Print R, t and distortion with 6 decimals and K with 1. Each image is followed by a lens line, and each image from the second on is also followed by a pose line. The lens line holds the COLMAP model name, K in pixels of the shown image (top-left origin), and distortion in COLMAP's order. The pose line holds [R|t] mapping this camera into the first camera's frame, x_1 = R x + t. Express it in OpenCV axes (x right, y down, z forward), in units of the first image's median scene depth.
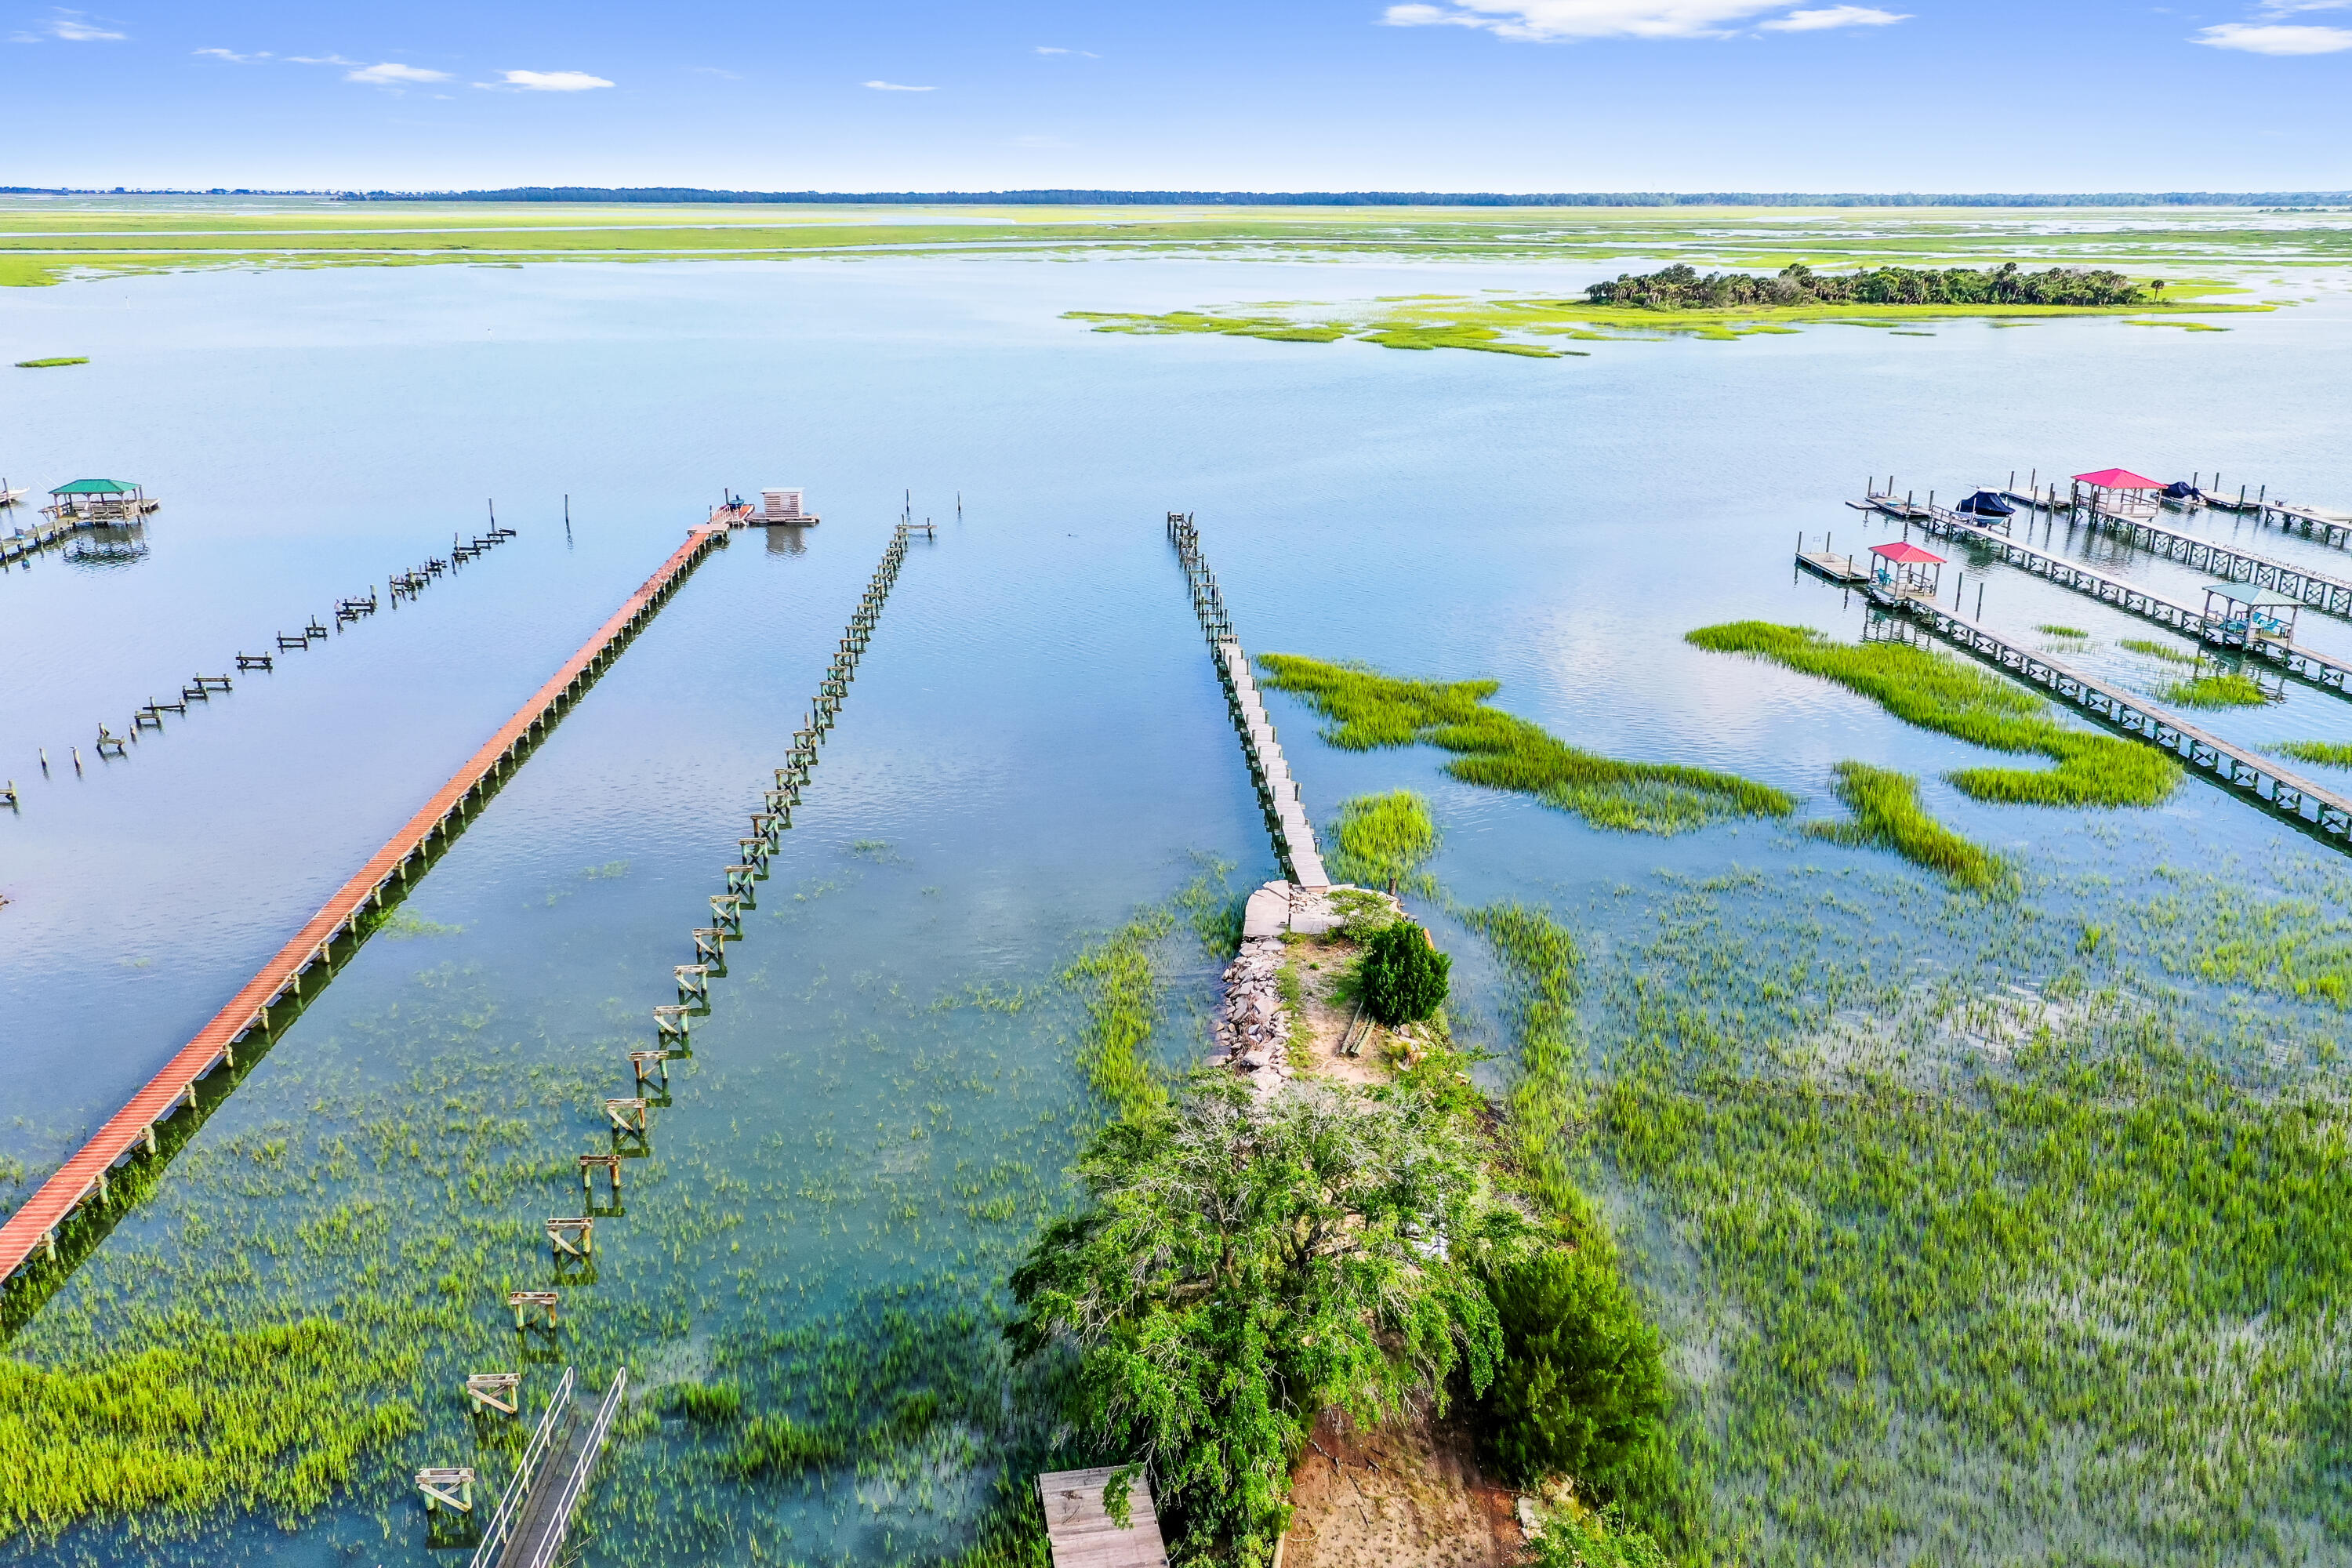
lens RADIAL K [[1867.7, 0, 1169.9], [0, 1867.7, 782.1], [0, 0, 1]] dist [0.006676, 0.011572]
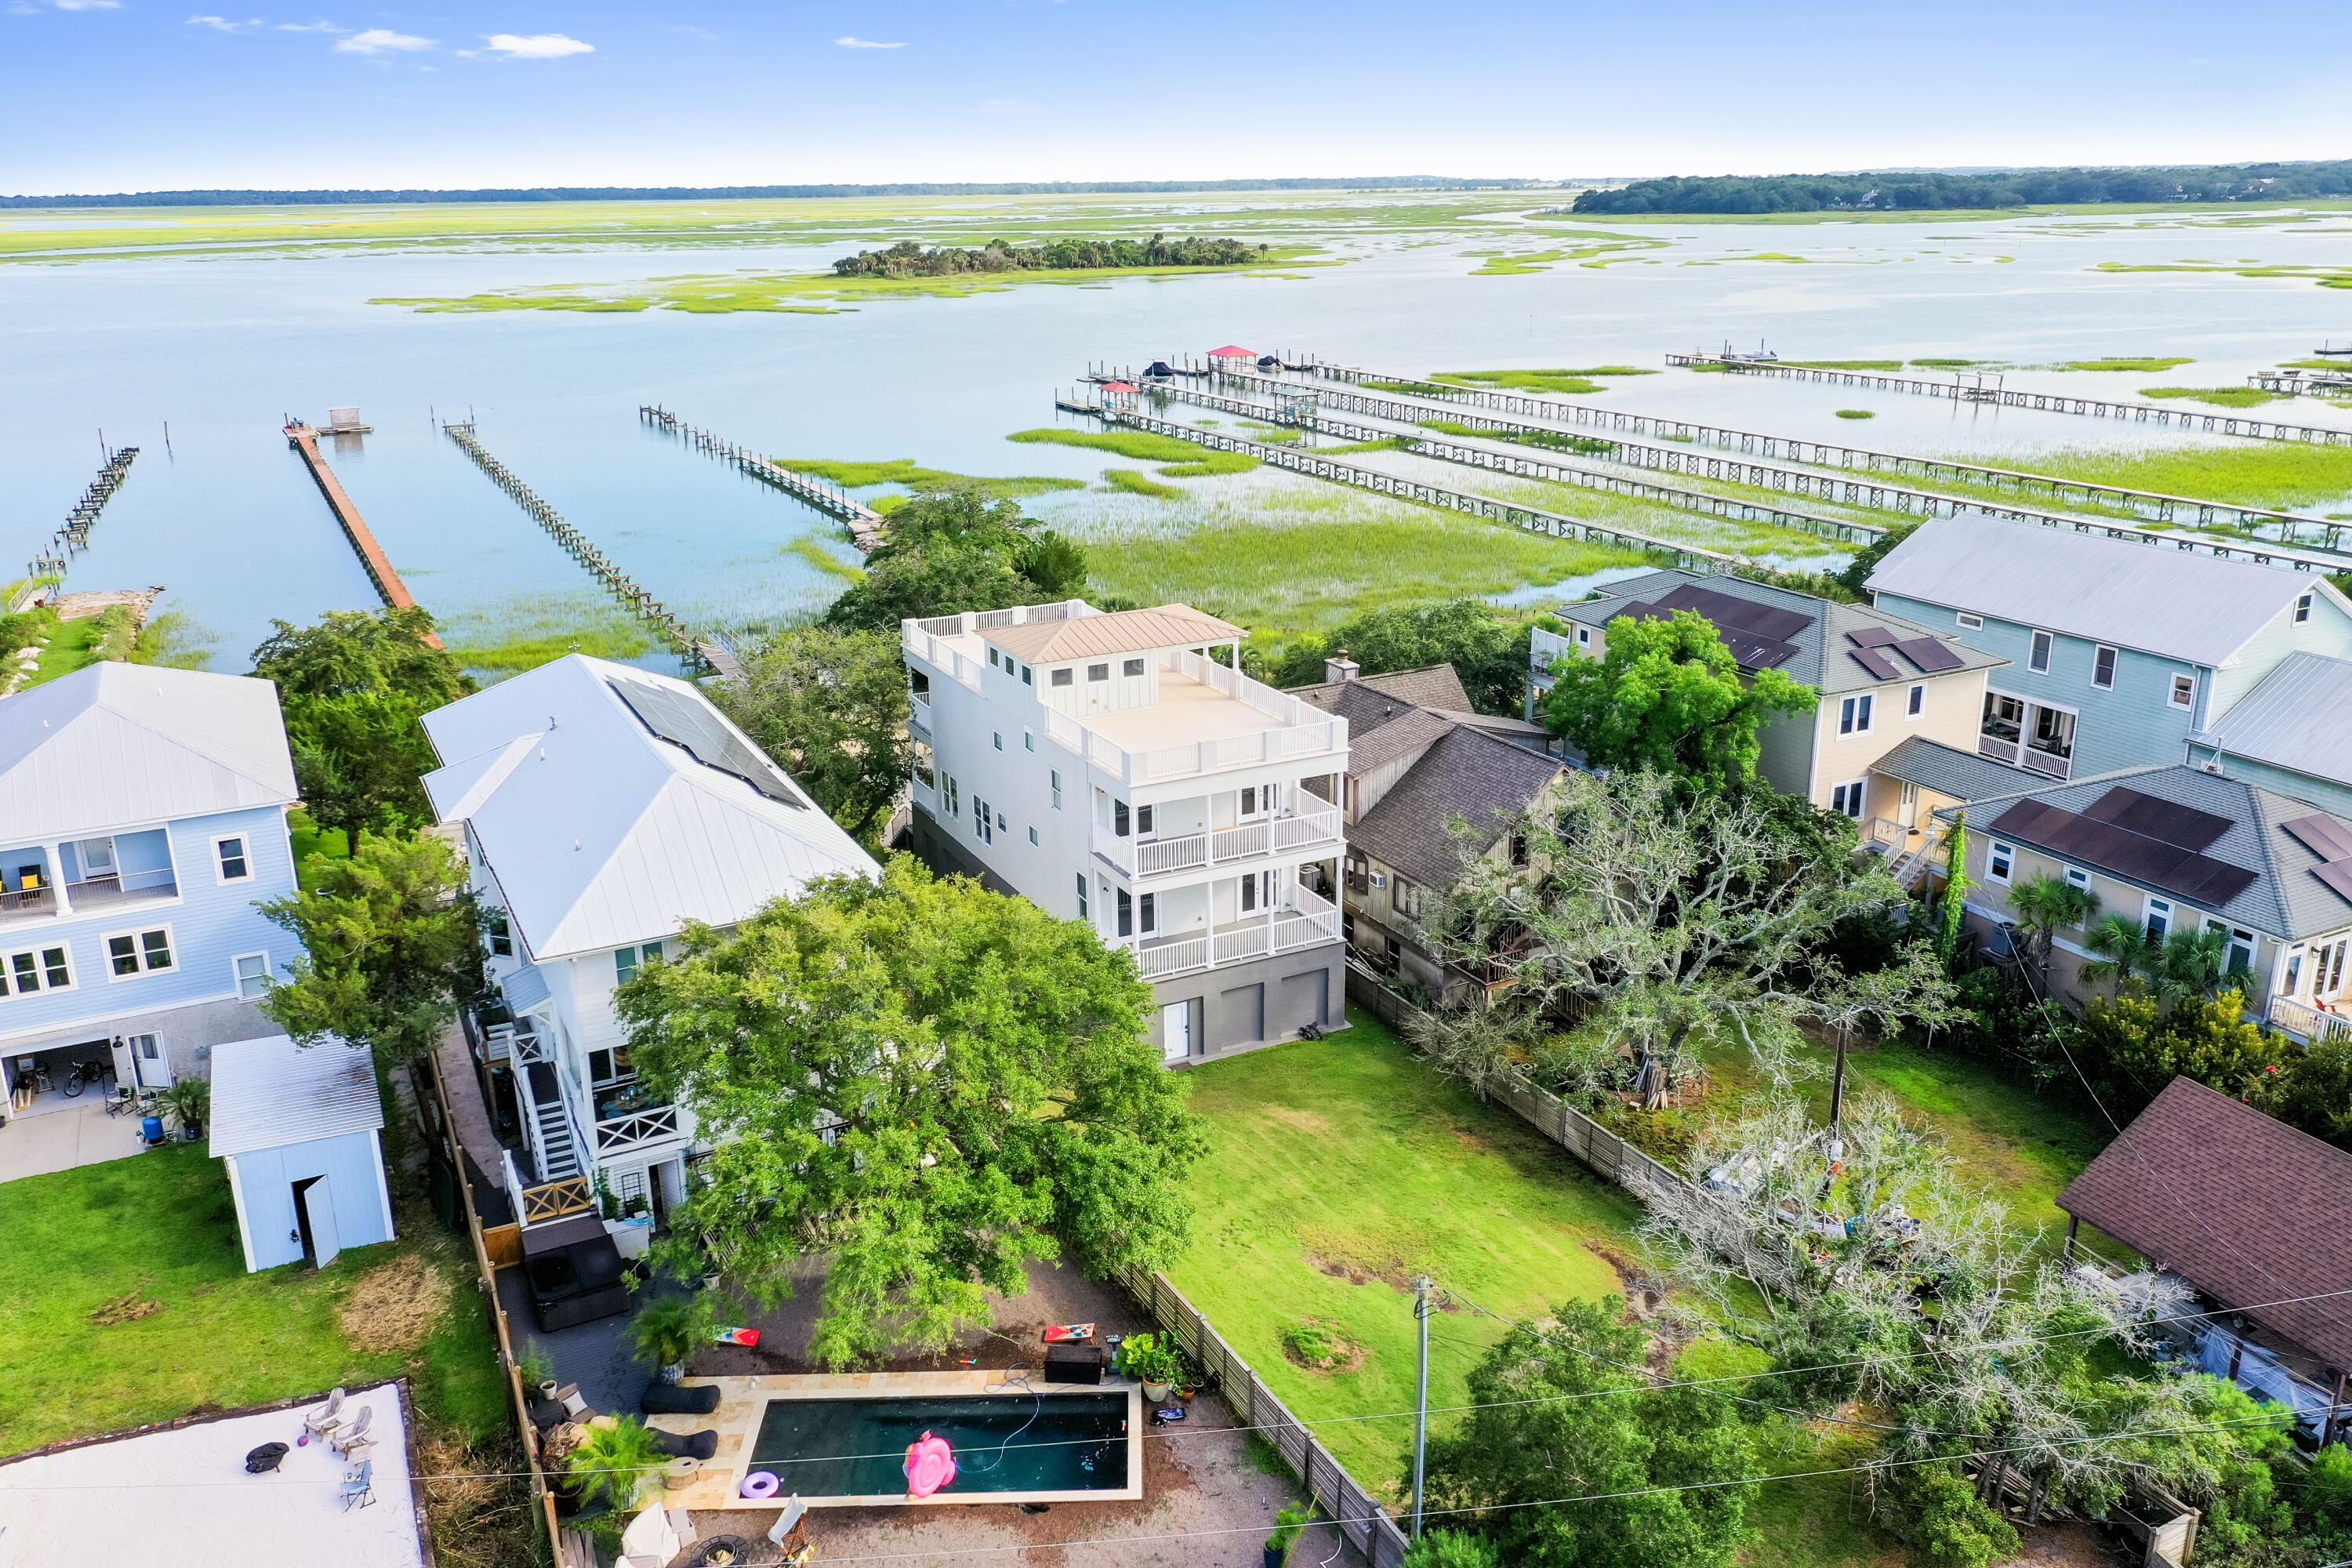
lens RADIAL K [[1867.7, 0, 1169.9], [0, 1867.7, 782.1], [0, 0, 1]] dist [0.006676, 0.011572]
pose [[0.915901, -0.137670, 0.377057, -0.077237], [0.136391, 0.990194, 0.030231, 0.057079], [-0.377521, 0.023739, 0.925696, -0.177397]]
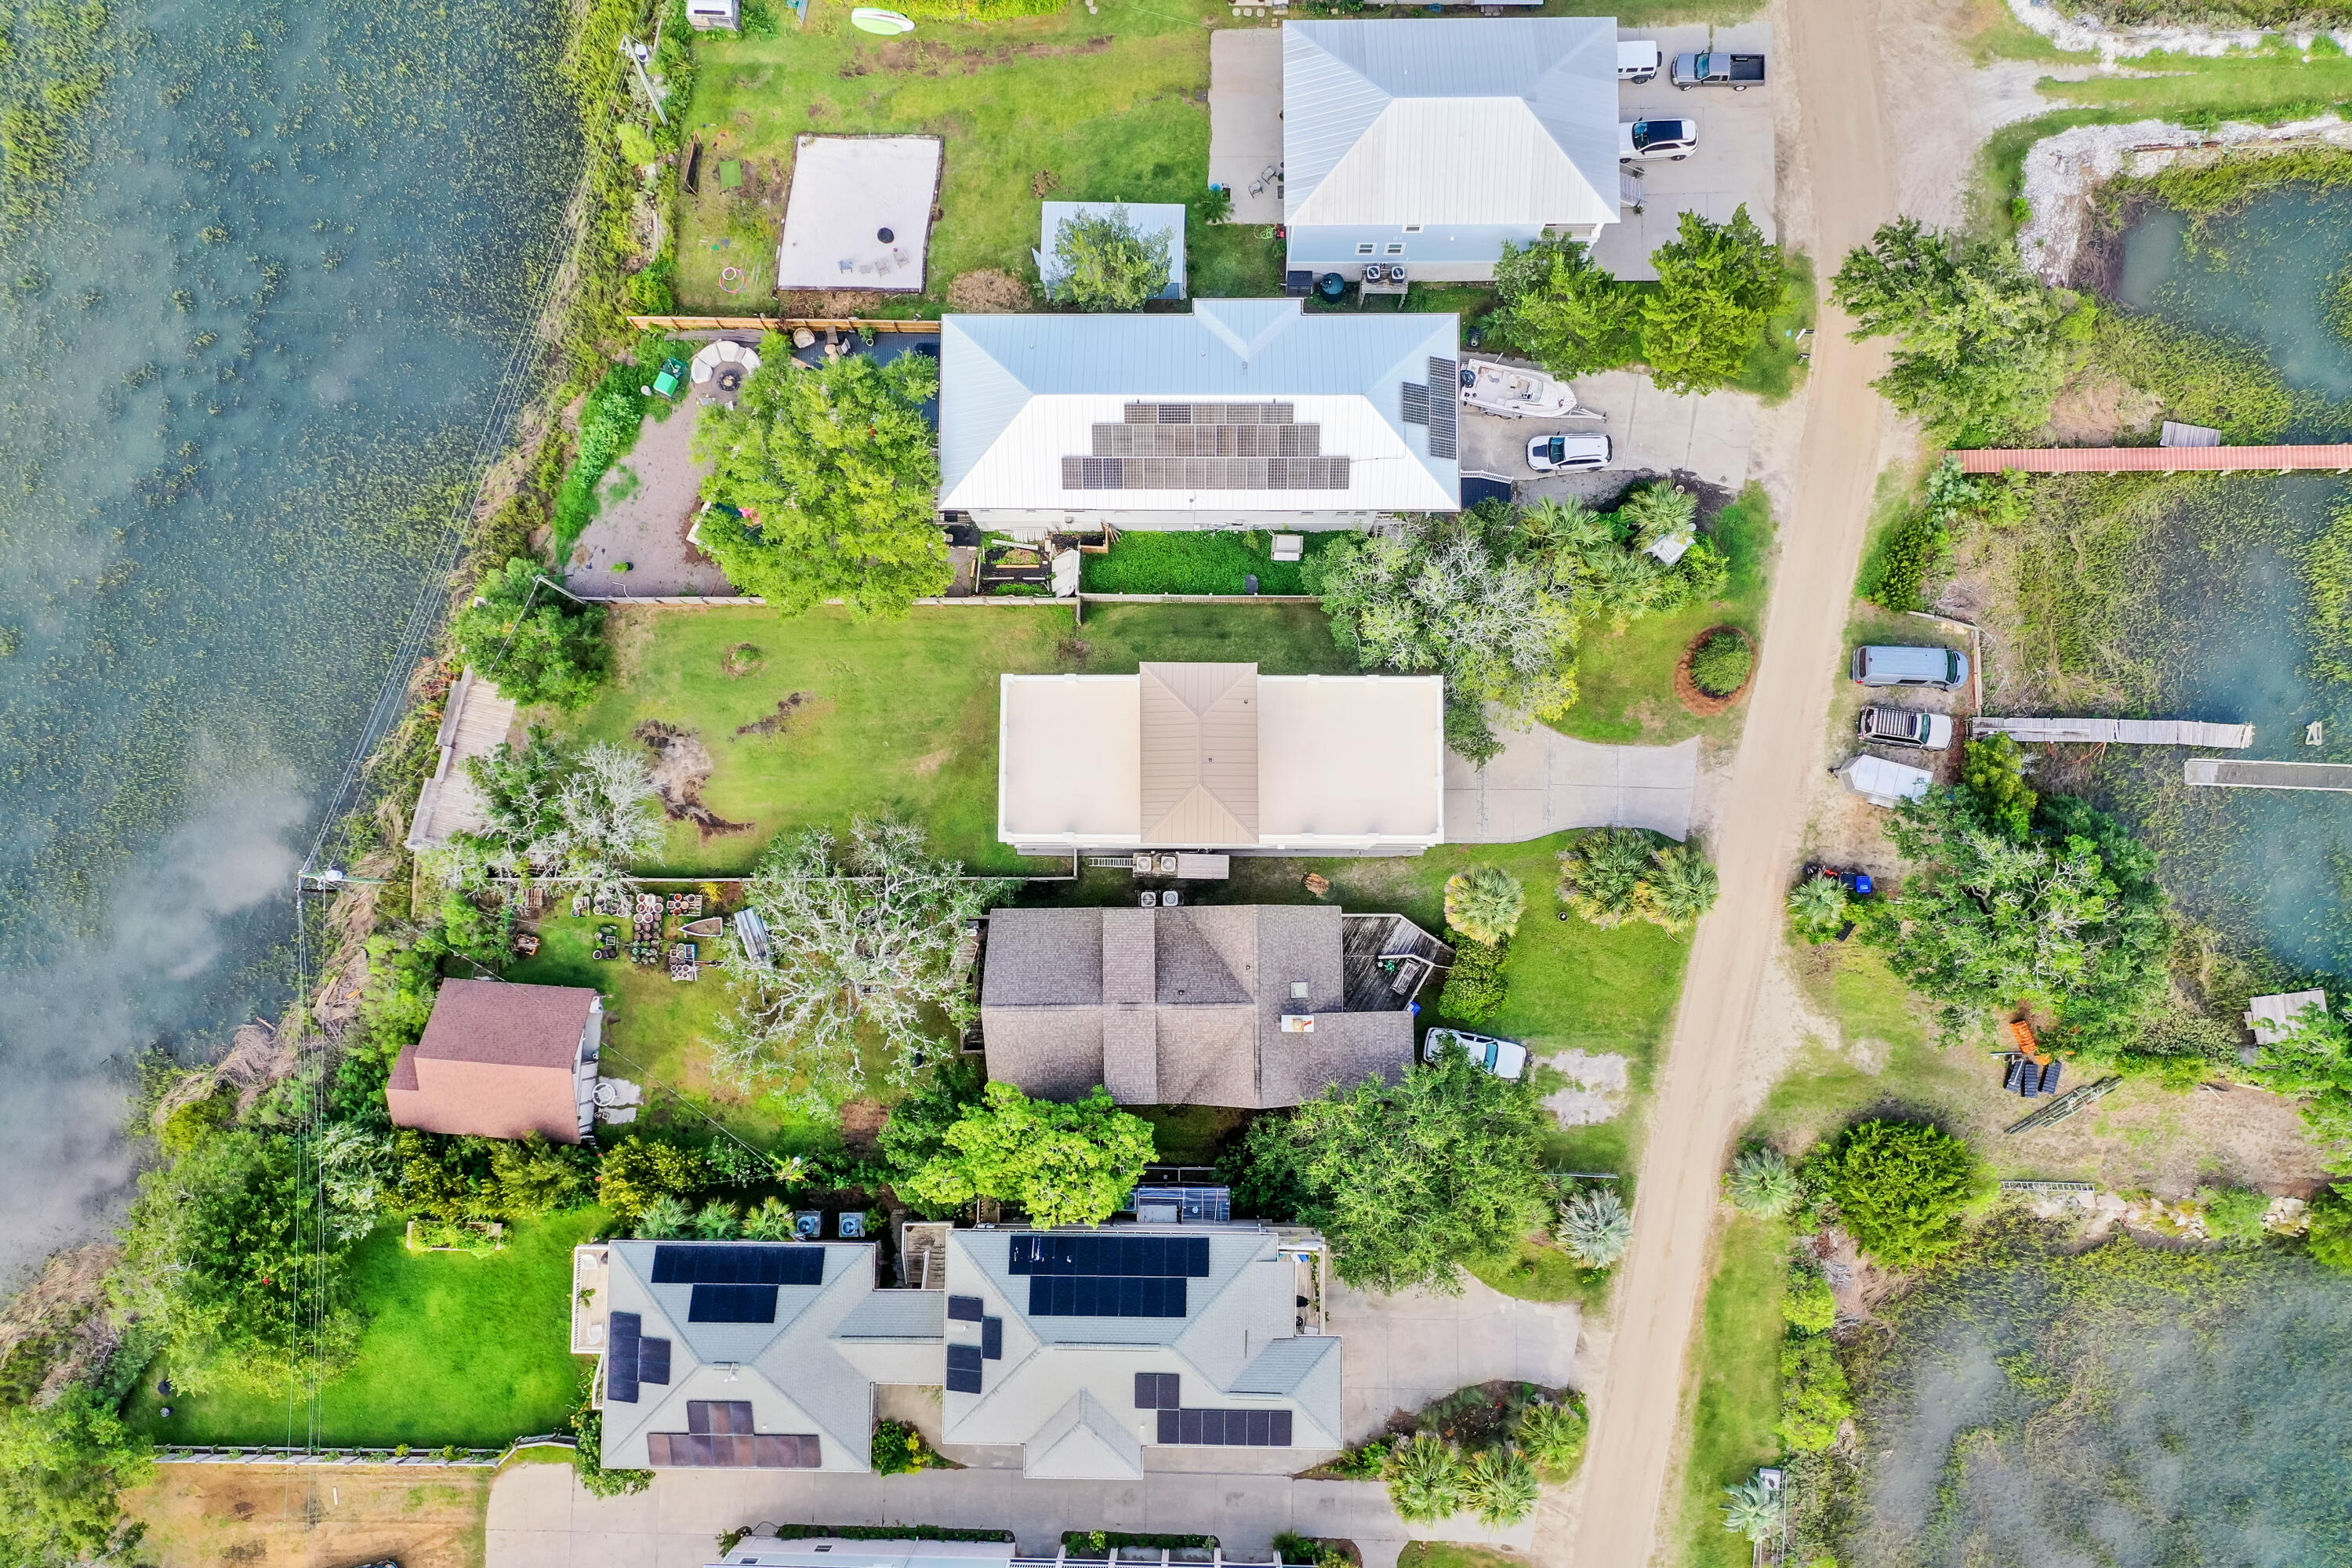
lens RADIAL K [[1867.7, 0, 1169.9], [0, 1867.7, 782.1], [0, 0, 1]] dist [0.006676, 0.011572]
pose [[-0.065436, 0.993769, -0.090225, -0.002447], [-0.275569, 0.068906, 0.958809, -0.138661], [0.959052, 0.087604, 0.269343, -0.093014]]
